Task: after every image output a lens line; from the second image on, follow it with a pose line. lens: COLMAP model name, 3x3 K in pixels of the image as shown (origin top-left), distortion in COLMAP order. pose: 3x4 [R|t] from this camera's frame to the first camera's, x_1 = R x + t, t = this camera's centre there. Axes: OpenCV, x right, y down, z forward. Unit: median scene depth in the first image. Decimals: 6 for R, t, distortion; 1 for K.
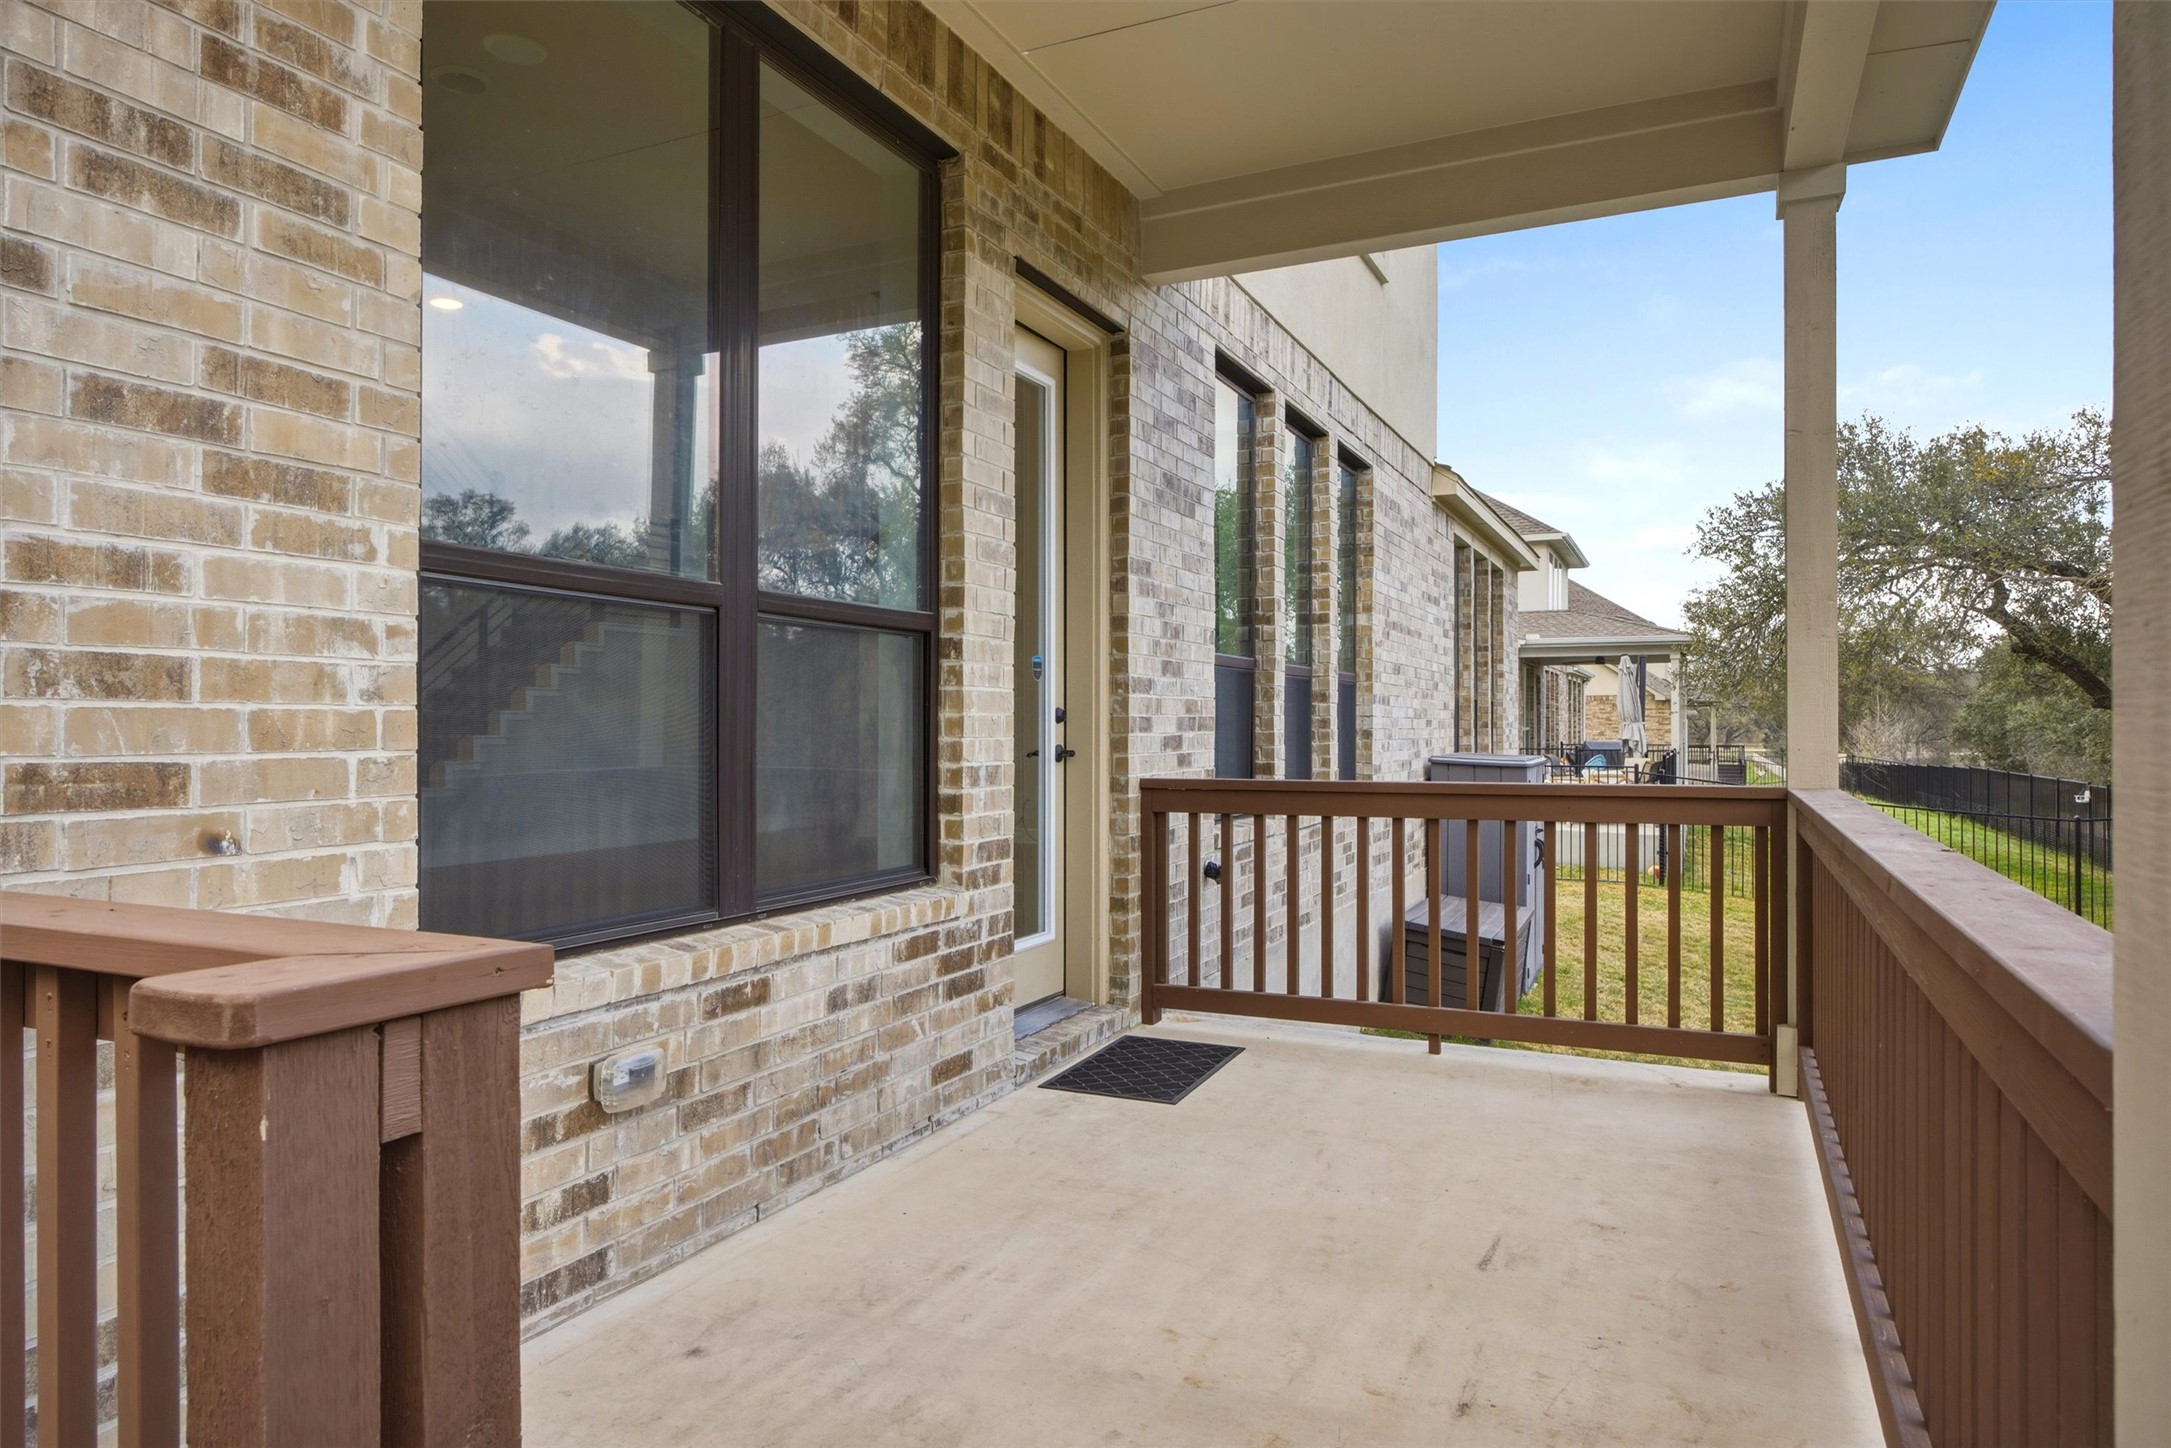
lens RADIAL K [[1299.5, 0, 1084.4], [0, 1299.5, 725.5], [0, 0, 1]] dist [0.000697, 0.000084]
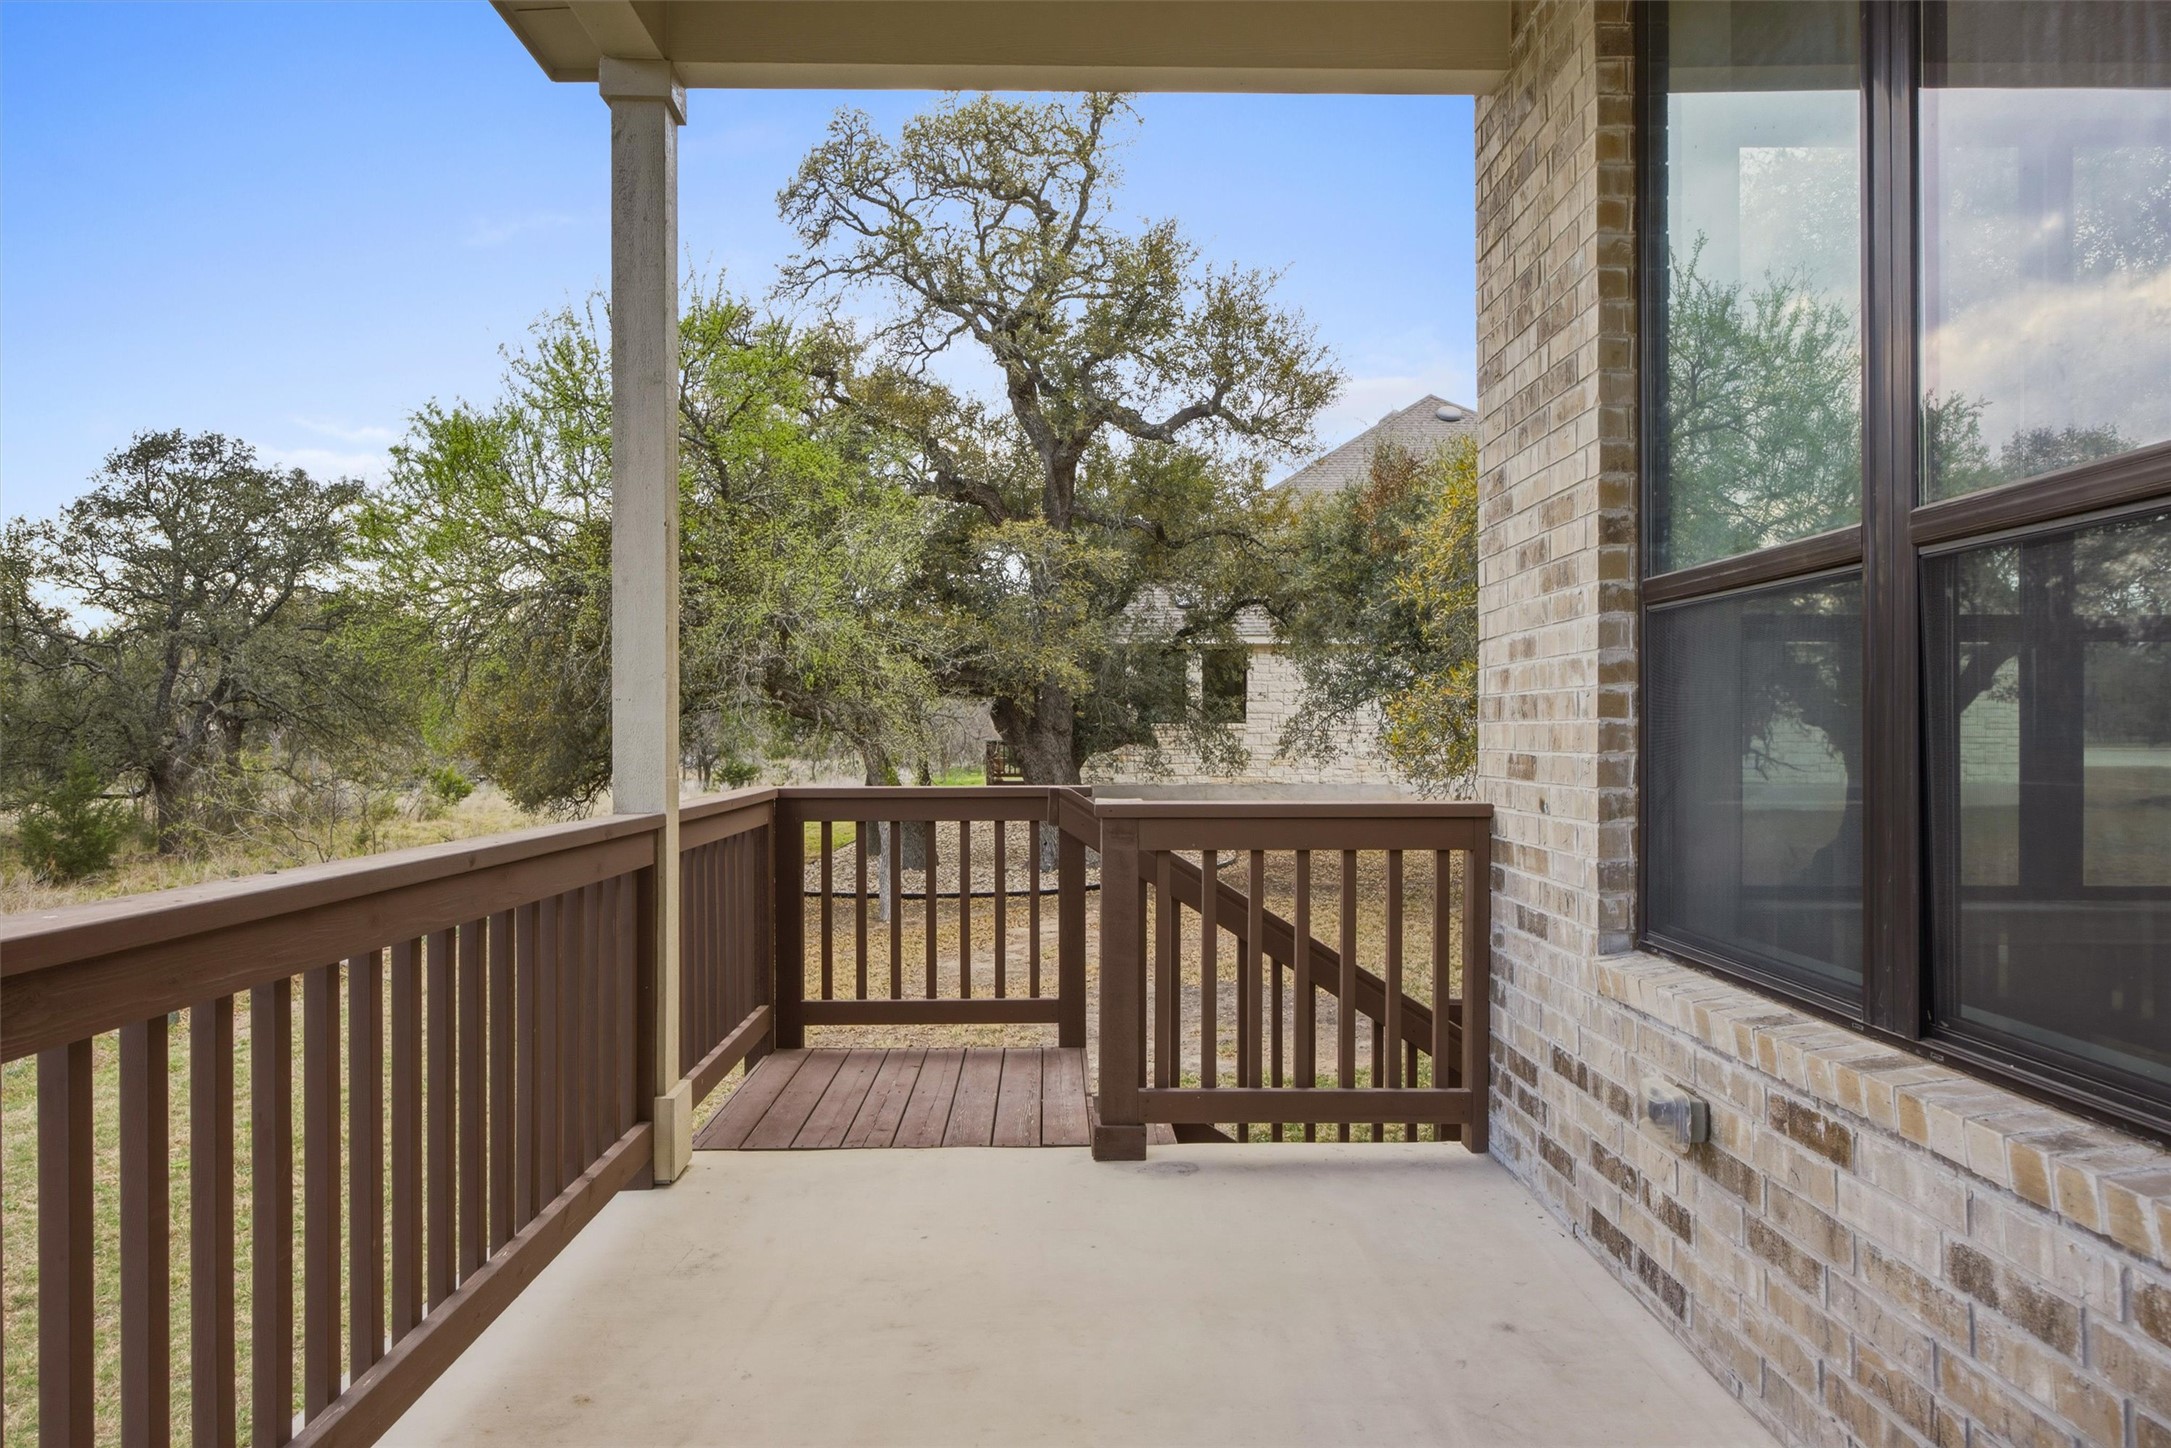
lens RADIAL K [[1299.5, 0, 1082.7], [0, 1299.5, 730.2], [0, 0, 1]] dist [0.000697, 0.000084]
pose [[-0.895391, -0.004722, -0.445256, 0.388594], [-0.003276, 0.999987, -0.004017, 0.000669], [0.445269, -0.002138, -0.895394, 1.439898]]
